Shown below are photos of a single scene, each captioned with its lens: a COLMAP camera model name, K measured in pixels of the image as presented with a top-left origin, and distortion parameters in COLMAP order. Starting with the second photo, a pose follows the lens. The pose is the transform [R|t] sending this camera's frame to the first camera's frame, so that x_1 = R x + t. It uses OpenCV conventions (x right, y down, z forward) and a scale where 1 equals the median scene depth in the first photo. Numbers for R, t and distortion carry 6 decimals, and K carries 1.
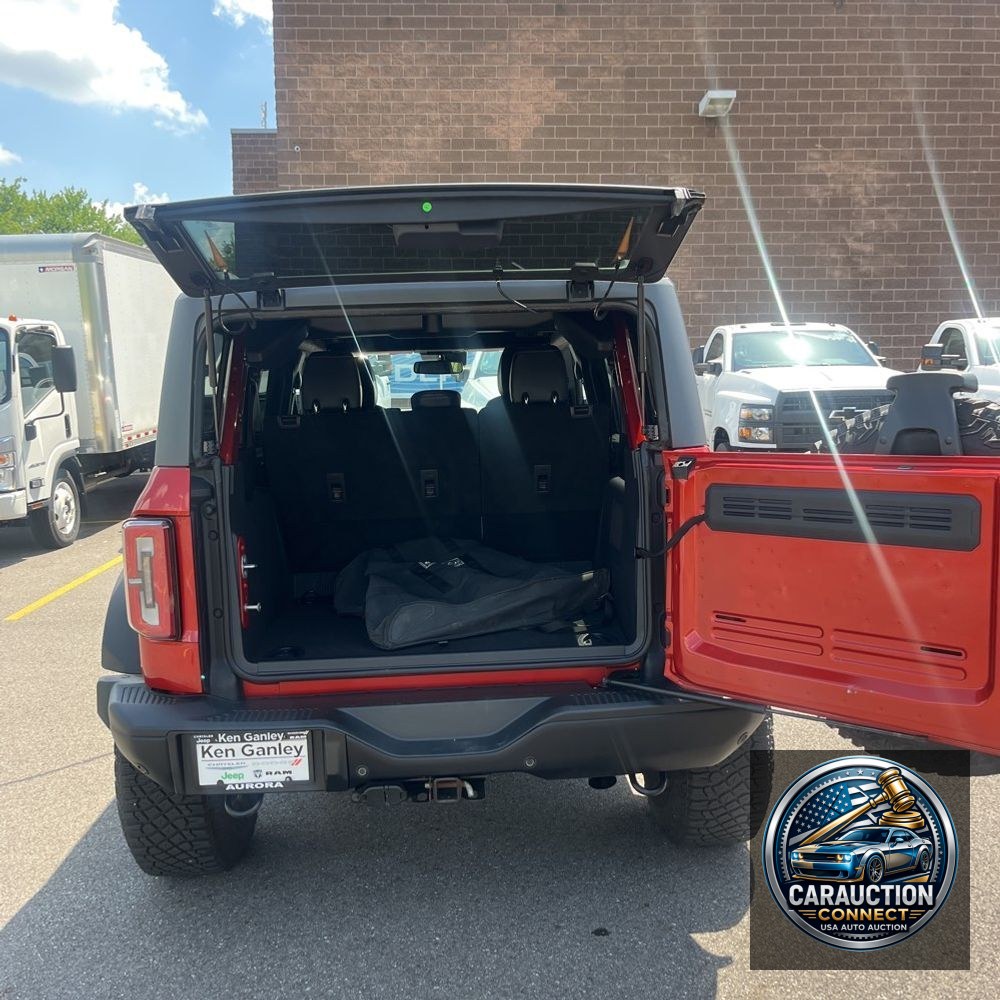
lens RADIAL K [[1017.7, 0, 498.4], [0, 1017.7, 497.4], [0, 0, 1]] dist [0.029802, -0.035448]
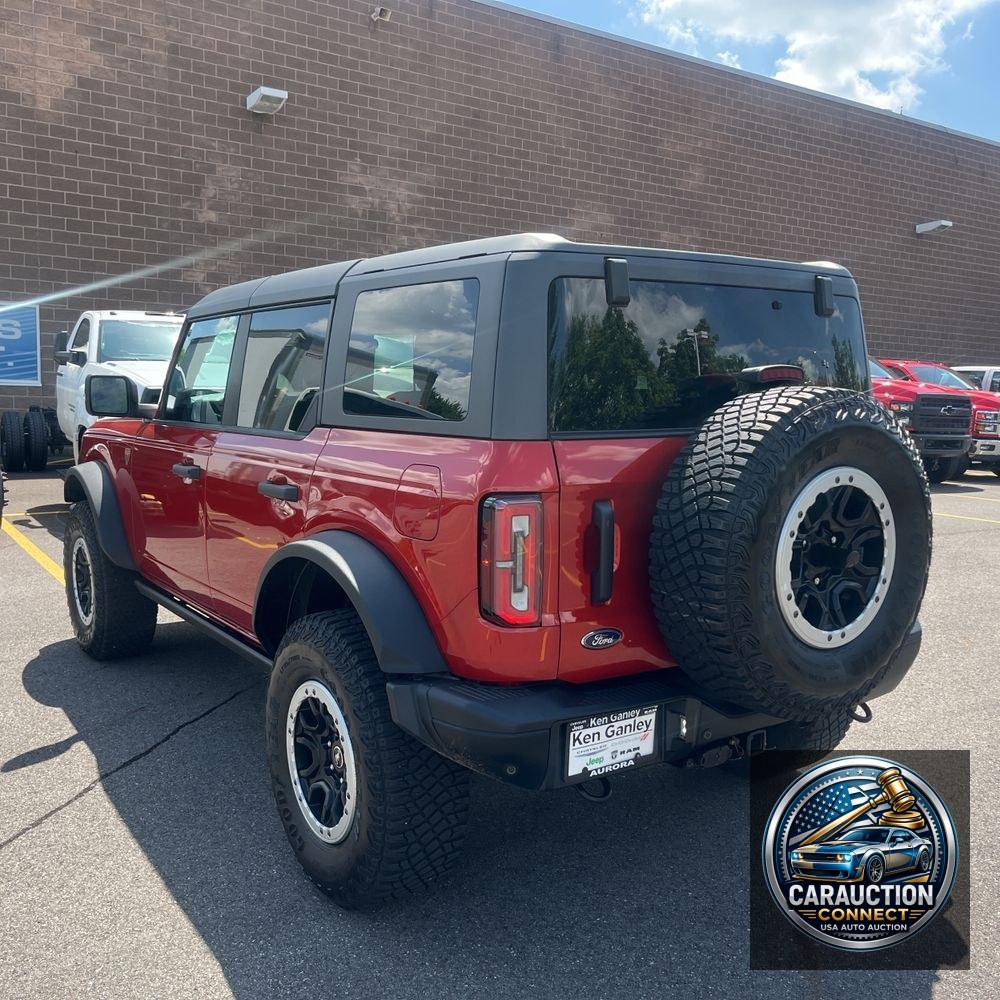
lens RADIAL K [[1017.7, 0, 498.4], [0, 1017.7, 497.4], [0, 0, 1]] dist [0.029802, -0.035448]
pose [[0.844972, -0.019615, 0.534451, -0.132803], [0.020808, 0.999776, 0.003794, 0.003042], [-0.534406, 0.007915, 0.845191, 0.036970]]
